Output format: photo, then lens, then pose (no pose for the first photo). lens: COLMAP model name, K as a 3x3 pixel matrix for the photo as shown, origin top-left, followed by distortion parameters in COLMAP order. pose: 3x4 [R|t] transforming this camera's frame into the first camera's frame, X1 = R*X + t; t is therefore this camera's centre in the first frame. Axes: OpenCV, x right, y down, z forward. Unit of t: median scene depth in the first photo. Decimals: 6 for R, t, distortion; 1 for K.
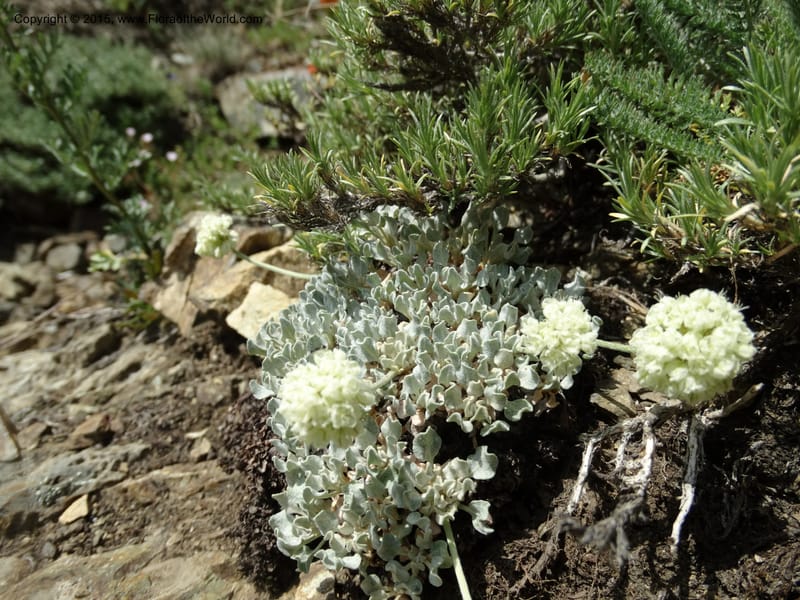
lens RADIAL K [[577.3, 0, 400.0], [0, 577.3, 300.0], [0, 0, 1]] dist [0.027893, -0.001296]
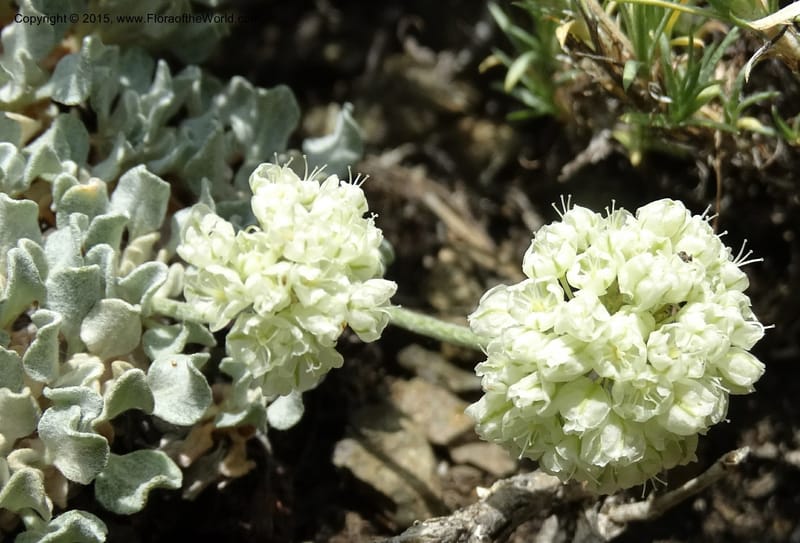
lens RADIAL K [[1378.4, 0, 559.7], [0, 1378.4, 368.6], [0, 0, 1]] dist [0.001796, -0.021697]
pose [[0.874268, 0.081388, 0.478572, 0.025024], [-0.142433, 0.985463, 0.092608, 0.012754], [-0.464078, -0.149129, 0.873151, 0.170208]]
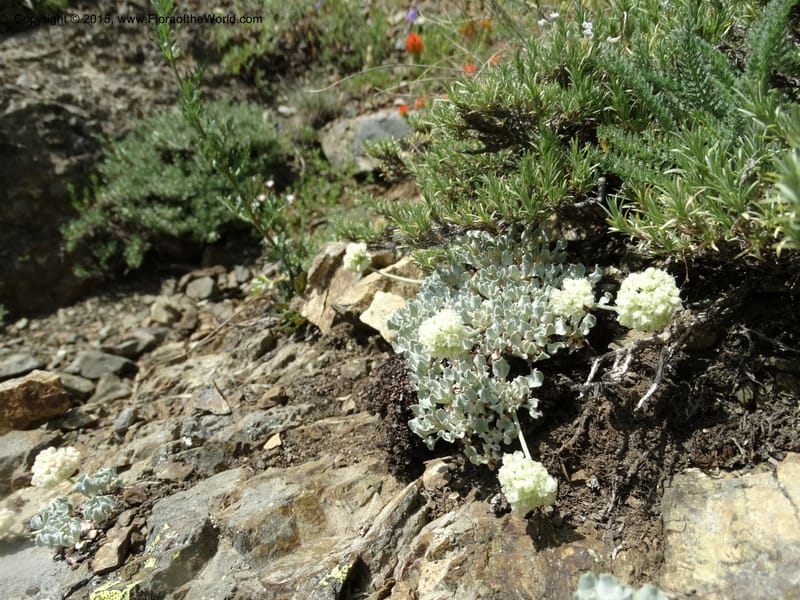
lens RADIAL K [[535.4, 0, 400.0], [0, 535.4, 300.0], [0, 0, 1]] dist [-0.005326, -0.002480]
pose [[0.985641, -0.035075, -0.165172, 0.018953], [0.029757, 0.998959, -0.034564, 0.085831], [0.166213, 0.029153, 0.985659, -0.563915]]
